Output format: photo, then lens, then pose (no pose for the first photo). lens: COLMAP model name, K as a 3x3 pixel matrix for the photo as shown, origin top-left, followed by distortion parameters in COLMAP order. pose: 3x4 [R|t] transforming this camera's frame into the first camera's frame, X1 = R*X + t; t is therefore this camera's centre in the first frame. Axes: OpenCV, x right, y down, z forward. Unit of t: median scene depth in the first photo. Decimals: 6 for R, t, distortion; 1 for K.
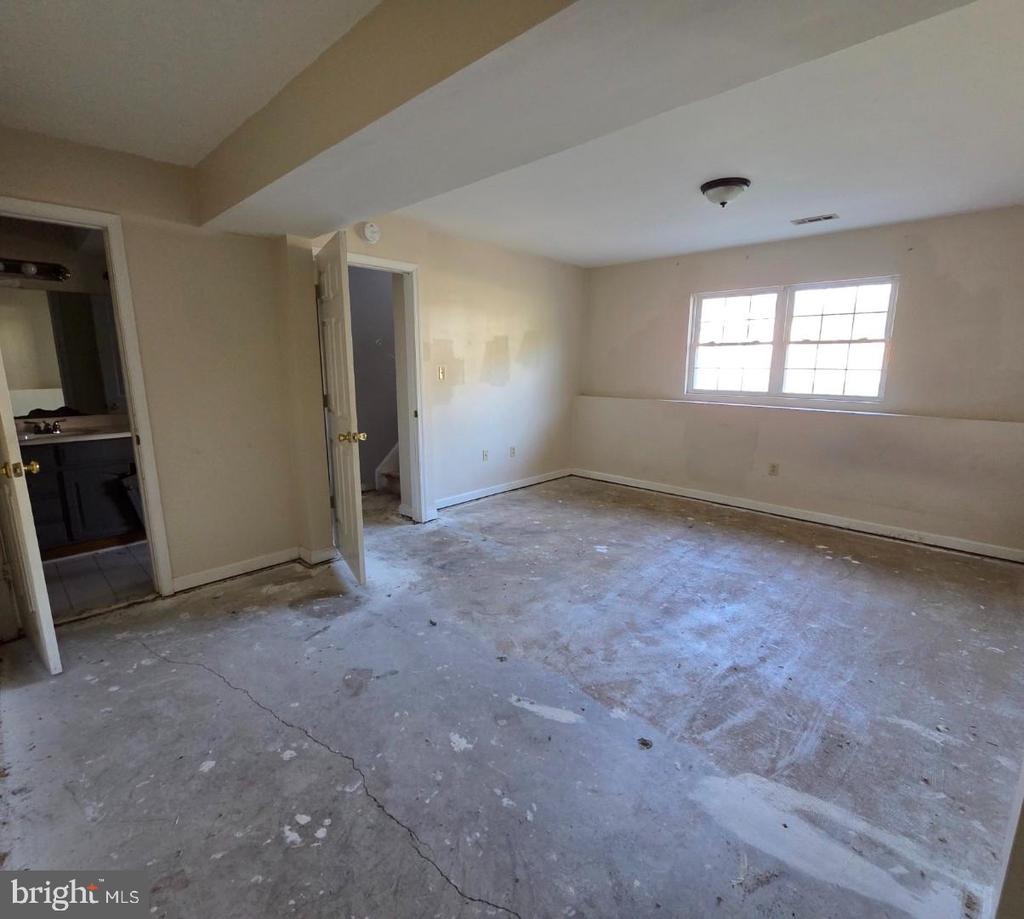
lens RADIAL K [[507.2, 0, 512.0], [0, 507.2, 459.5], [0, 0, 1]] dist [0.000315, -0.001102]
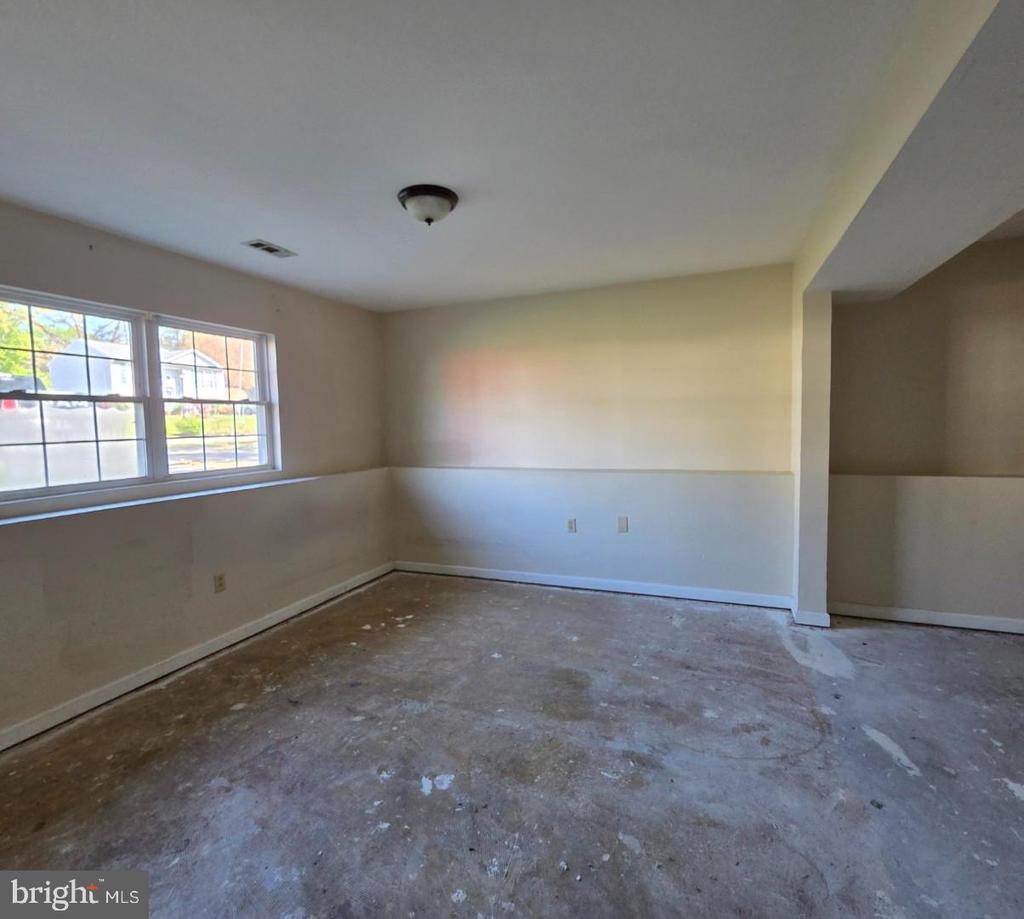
lens RADIAL K [[507.2, 0, 512.0], [0, 507.2, 459.5], [0, 0, 1]] dist [0.000315, -0.001102]
pose [[-0.365352, -0.064460, 0.928635, -0.310226], [0.197709, 0.969465, 0.145079, -0.202690], [-0.909631, 0.236604, -0.341452, 1.043586]]
